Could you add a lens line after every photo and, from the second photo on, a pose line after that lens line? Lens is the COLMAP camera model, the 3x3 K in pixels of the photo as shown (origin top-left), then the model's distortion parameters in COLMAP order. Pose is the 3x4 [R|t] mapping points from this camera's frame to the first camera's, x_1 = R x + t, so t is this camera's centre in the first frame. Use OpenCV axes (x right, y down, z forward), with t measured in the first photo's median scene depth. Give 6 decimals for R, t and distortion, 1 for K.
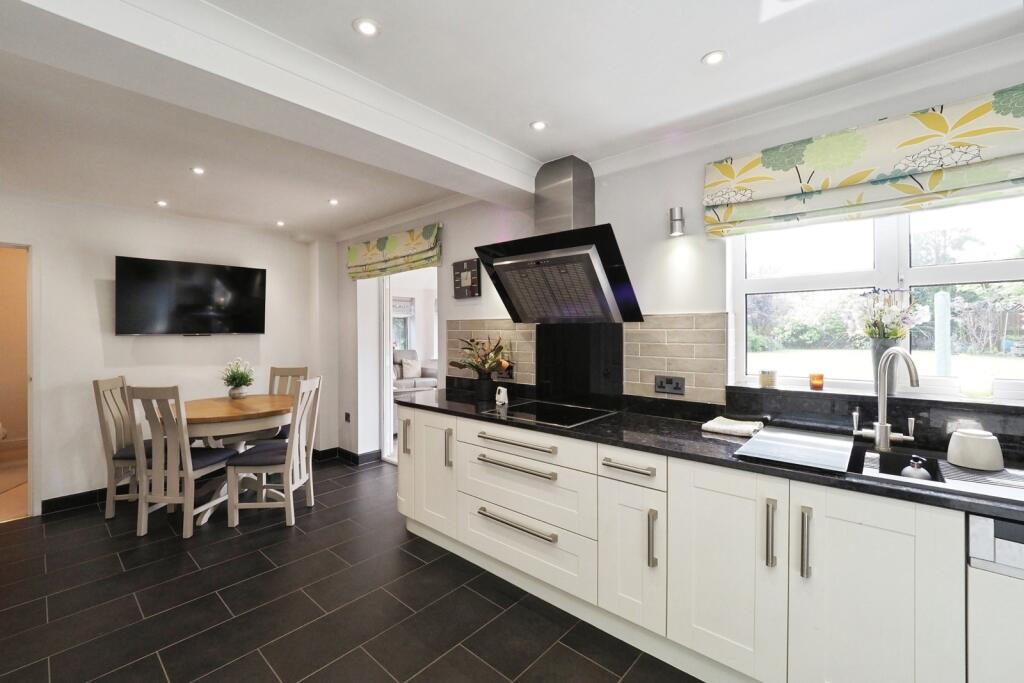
lens RADIAL K [[429.7, 0, 506.7], [0, 429.7, 328.4], [0, 0, 1]] dist [-0.001192, -0.000091]
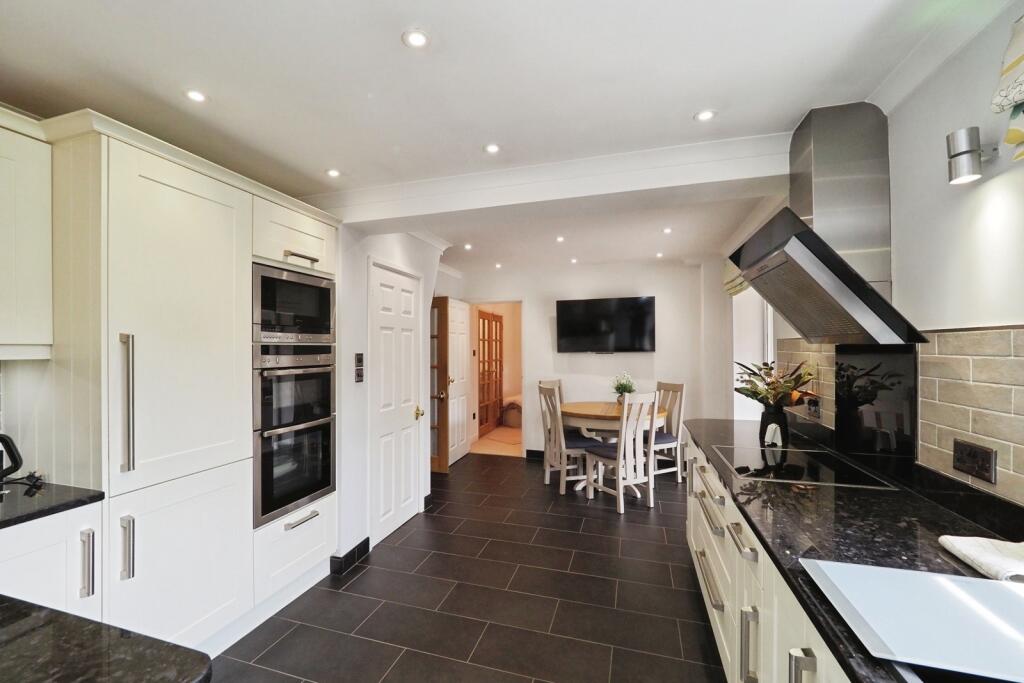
lens RADIAL K [[434.8, 0, 491.7], [0, 434.8, 343.6], [0, 0, 1]] dist [0.001037, 0.000131]
pose [[0.414757, -0.008191, -0.909895, 0.452472], [0.007937, 0.999954, -0.005384, -0.010990], [0.909898, -0.004988, 0.414803, 0.166702]]
